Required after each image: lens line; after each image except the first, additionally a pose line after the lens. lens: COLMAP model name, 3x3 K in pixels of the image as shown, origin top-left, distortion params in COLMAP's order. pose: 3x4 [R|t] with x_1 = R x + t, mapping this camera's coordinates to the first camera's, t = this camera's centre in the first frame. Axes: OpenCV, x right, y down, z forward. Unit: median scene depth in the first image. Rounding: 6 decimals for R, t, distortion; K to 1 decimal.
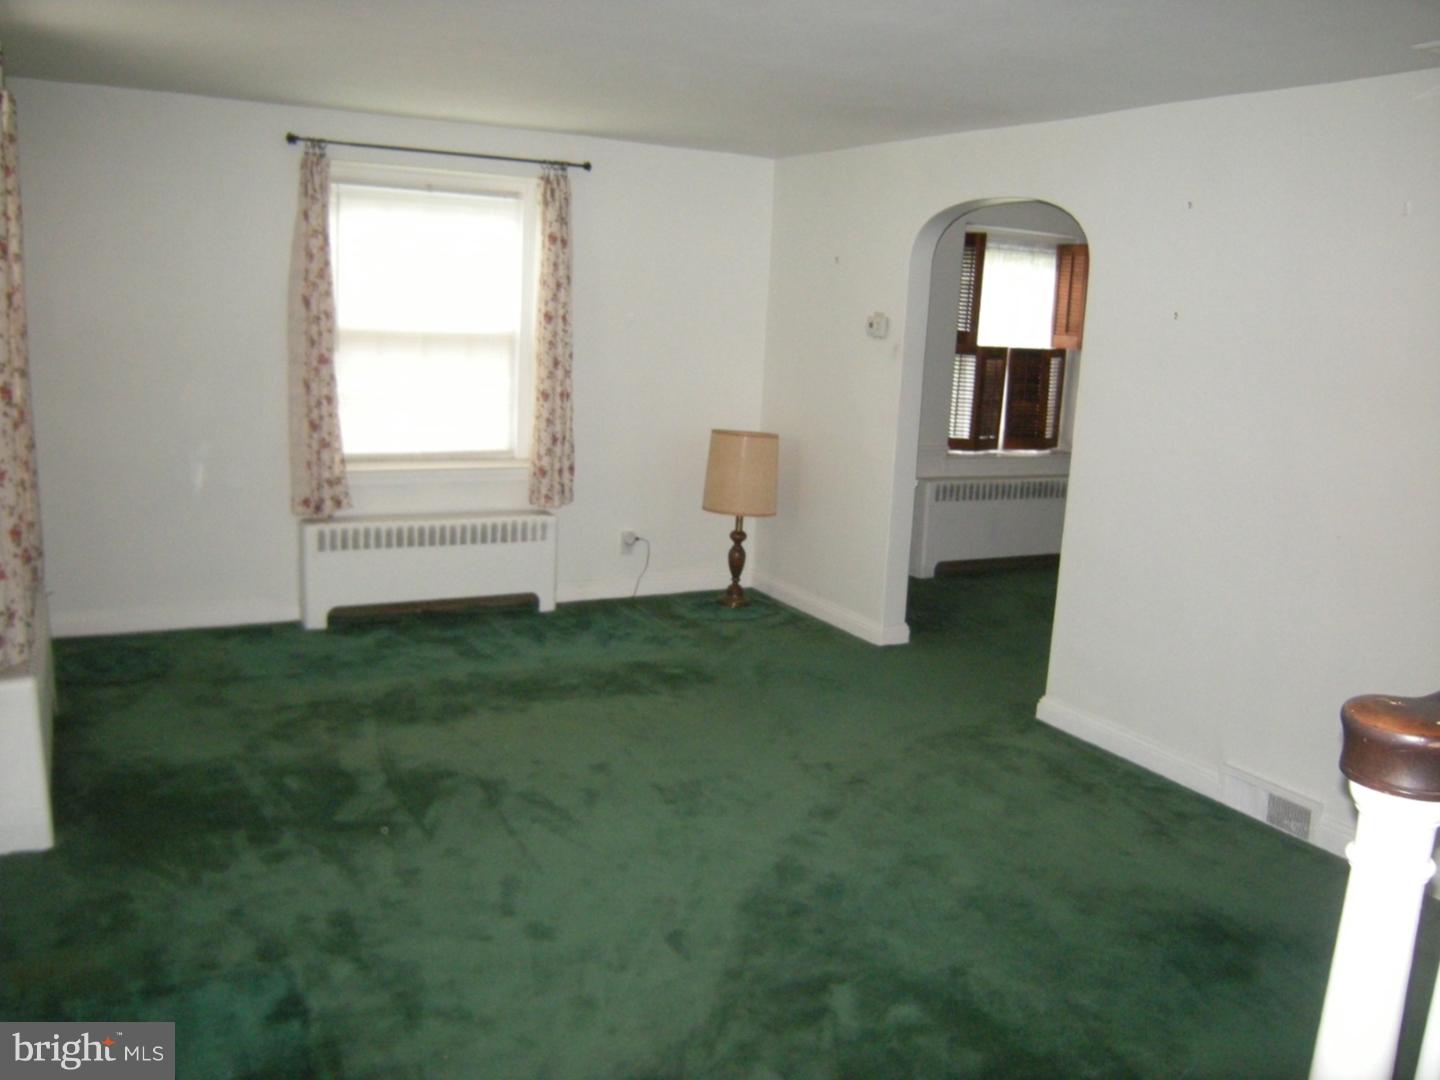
lens RADIAL K [[1210.9, 0, 720.0], [0, 1210.9, 540.0], [0, 0, 1]] dist [-0.107728, 0.059107]
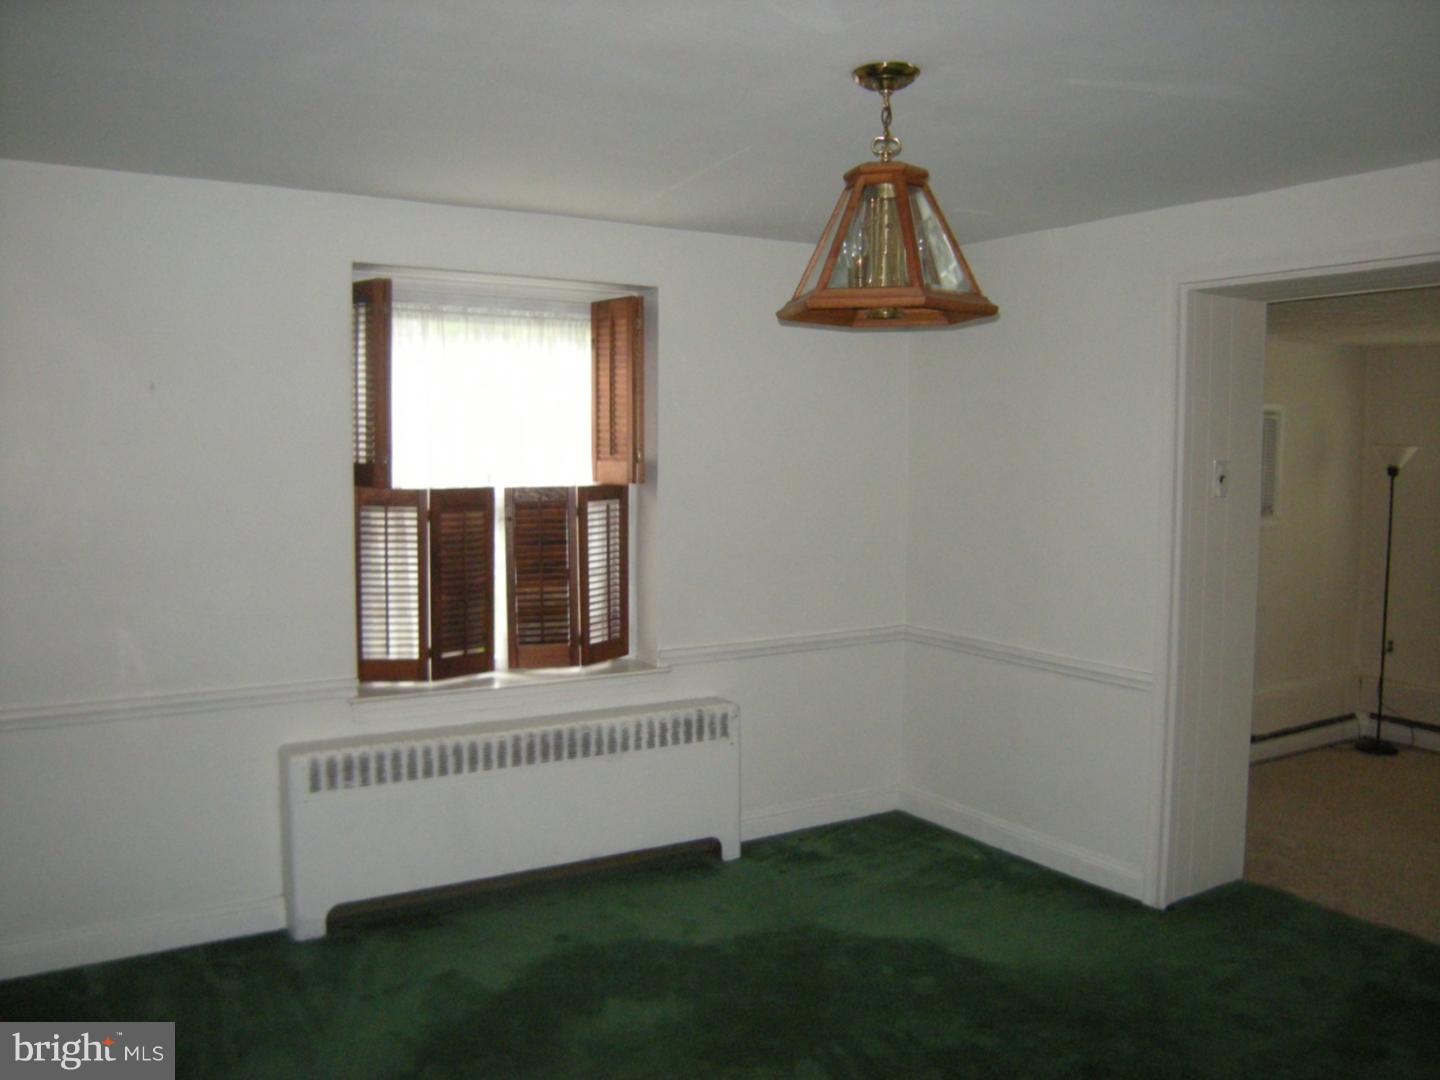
lens RADIAL K [[1210.9, 0, 720.0], [0, 1210.9, 540.0], [0, 0, 1]] dist [-0.107728, 0.059107]
pose [[0.996785, -0.054577, 0.058658, 0.306895], [0.061476, 0.990489, -0.123096, -0.060998], [-0.051382, 0.126306, 0.990660, 0.442166]]
